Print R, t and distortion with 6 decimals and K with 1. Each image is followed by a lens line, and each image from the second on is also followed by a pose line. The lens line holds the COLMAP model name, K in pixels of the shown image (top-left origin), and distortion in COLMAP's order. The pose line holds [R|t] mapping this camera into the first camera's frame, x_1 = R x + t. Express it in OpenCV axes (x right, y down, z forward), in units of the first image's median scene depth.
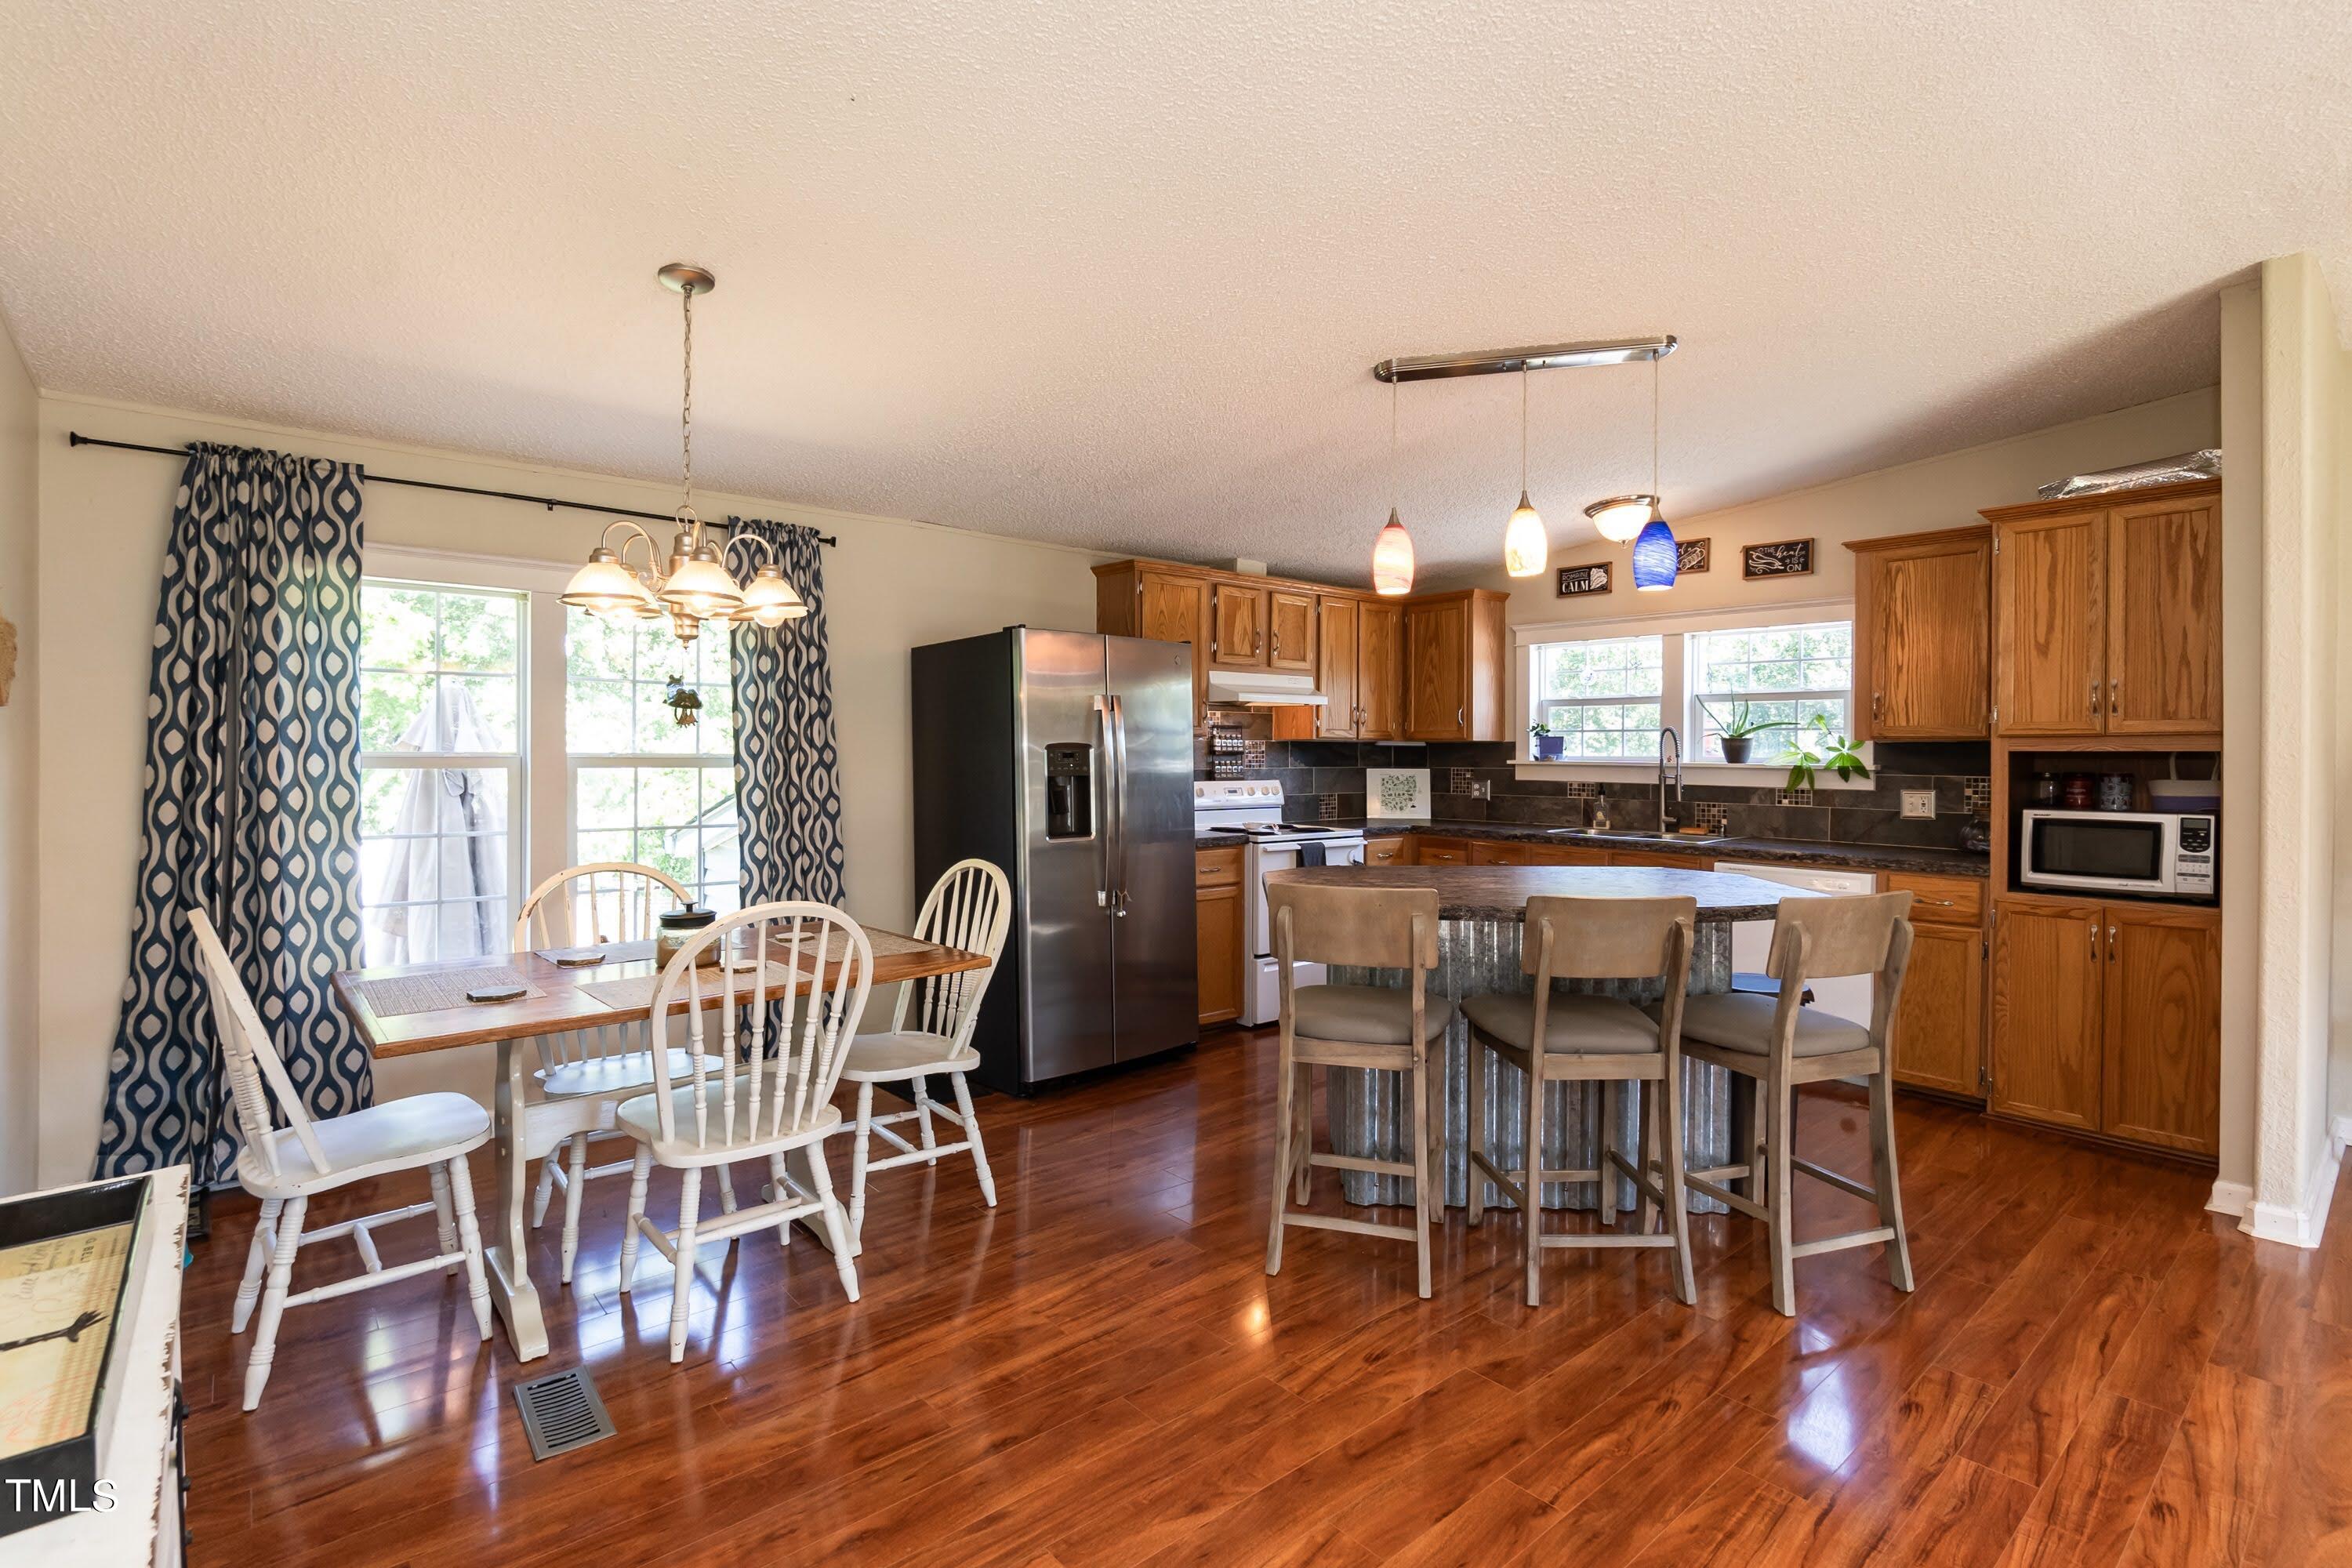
lens RADIAL K [[1084.3, 0, 1171.6], [0, 1084.3, 775.6], [0, 0, 1]] dist [0.000243, -0.000235]
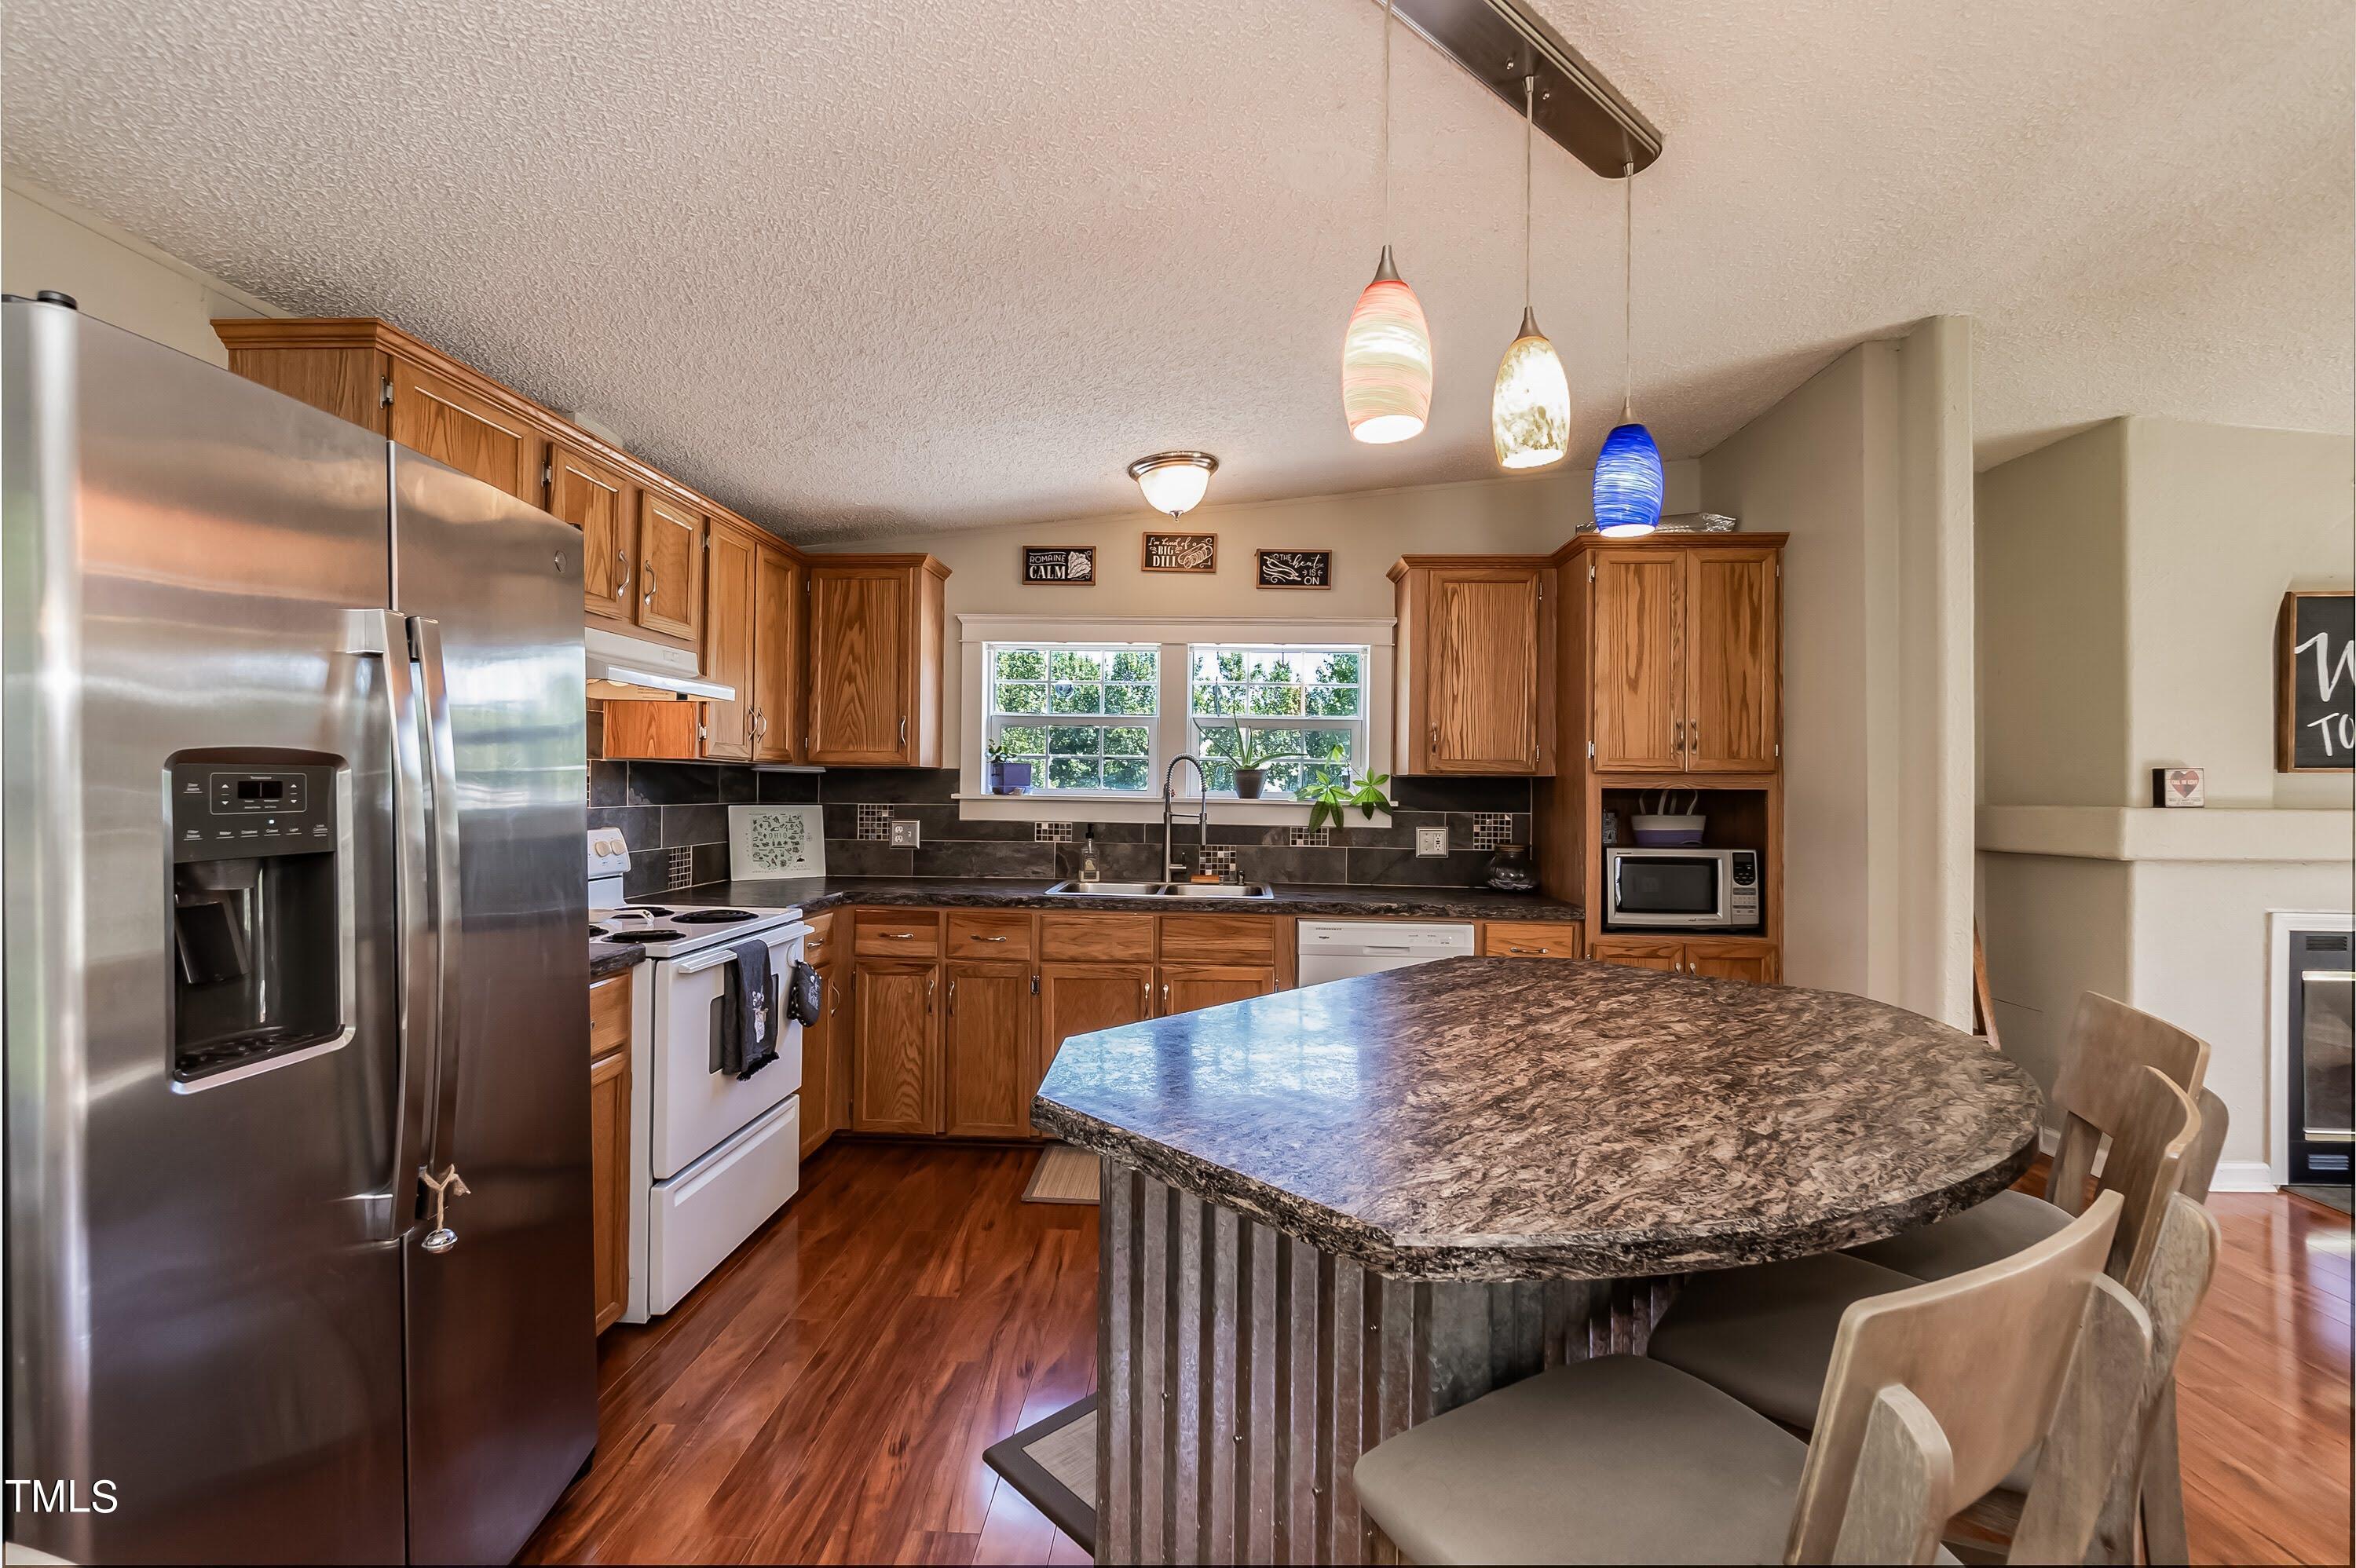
lens RADIAL K [[1004.7, 0, 1186.7], [0, 1004.7, 775.5], [0, 0, 1]] dist [-0.002333, -0.000605]
pose [[0.685923, 0.012677, 0.727564, -0.096967], [0.006296, 0.999707, -0.023355, -0.011479], [-0.727647, 0.020600, 0.685642, 0.497284]]
